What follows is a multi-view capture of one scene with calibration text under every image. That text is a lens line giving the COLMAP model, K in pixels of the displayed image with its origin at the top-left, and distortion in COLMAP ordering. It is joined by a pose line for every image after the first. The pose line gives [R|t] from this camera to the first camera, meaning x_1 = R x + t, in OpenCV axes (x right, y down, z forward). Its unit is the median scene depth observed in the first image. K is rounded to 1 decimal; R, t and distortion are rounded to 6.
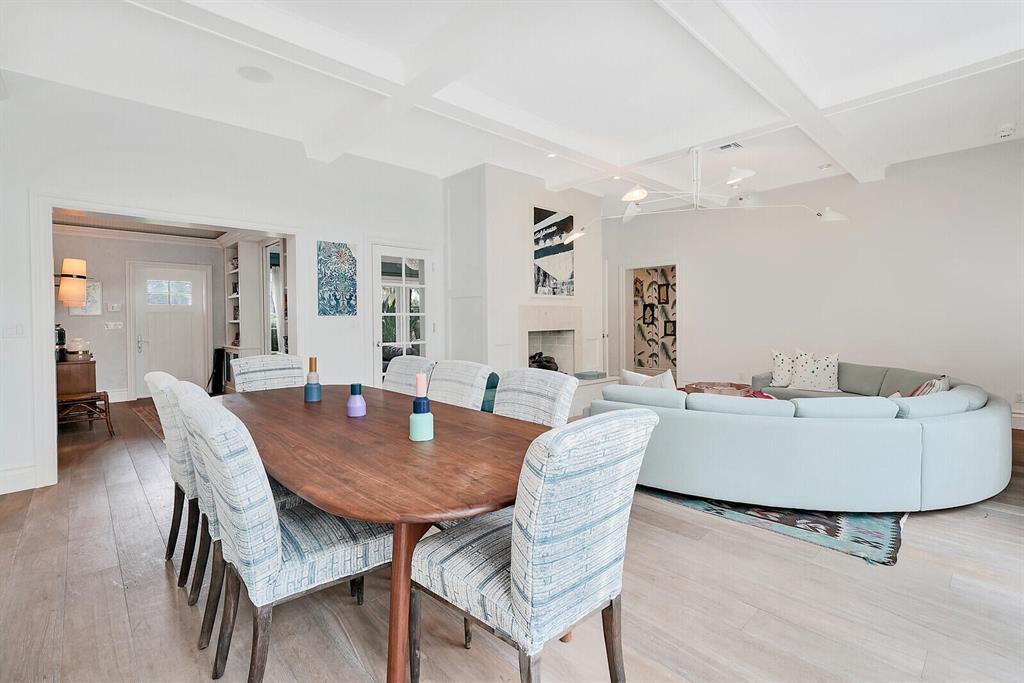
lens RADIAL K [[459.3, 0, 498.4], [0, 459.3, 321.1], [0, 0, 1]] dist [-0.004286, 0.000833]
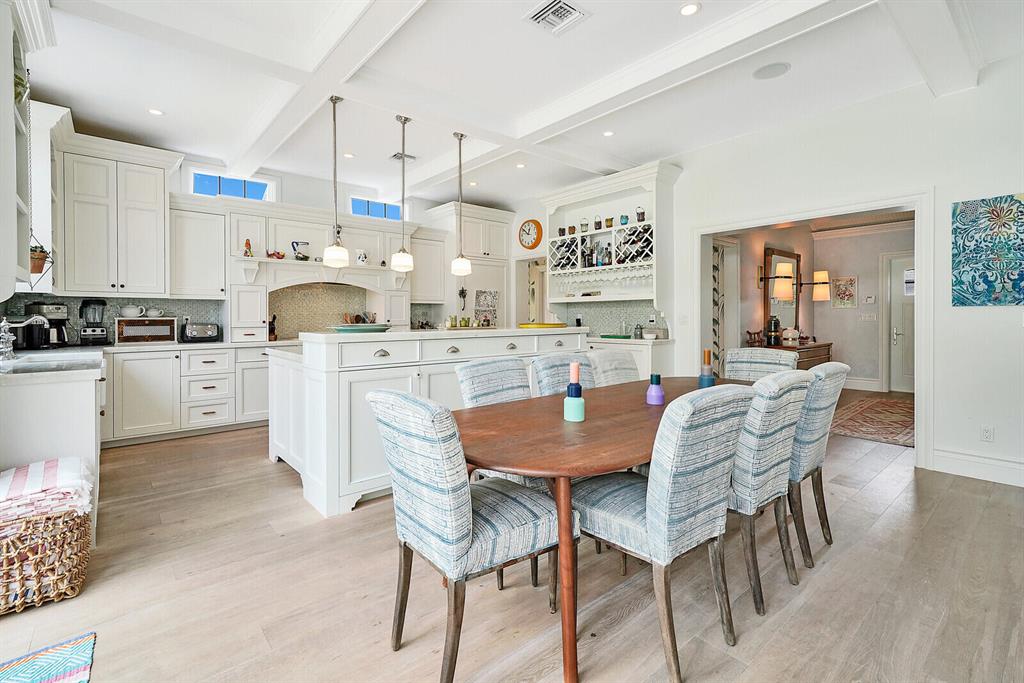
lens RADIAL K [[459.3, 0, 510.7], [0, 459.3, 323.4], [0, 0, 1]] dist [-0.004286, 0.000833]
pose [[-0.035292, 0.023131, -0.999109, 0.356872], [0.004704, 0.999725, 0.022979, -0.004780], [0.999366, -0.003889, -0.035391, 0.322251]]
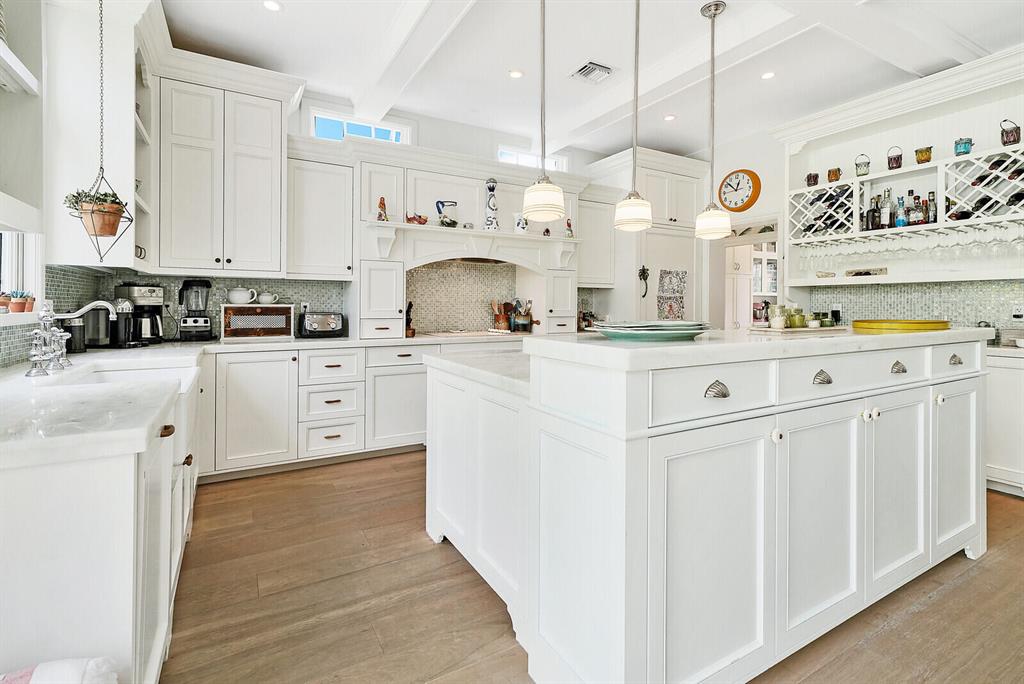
lens RADIAL K [[468.2, 0, 500.4], [0, 468.2, 309.1], [0, 0, 1]] dist [0.002983, 0.000062]
pose [[-0.234525, 0.017299, -0.971956, 0.246864], [-0.001843, 0.999832, 0.018240, -0.004784], [0.972108, 0.006069, -0.234454, 0.231123]]
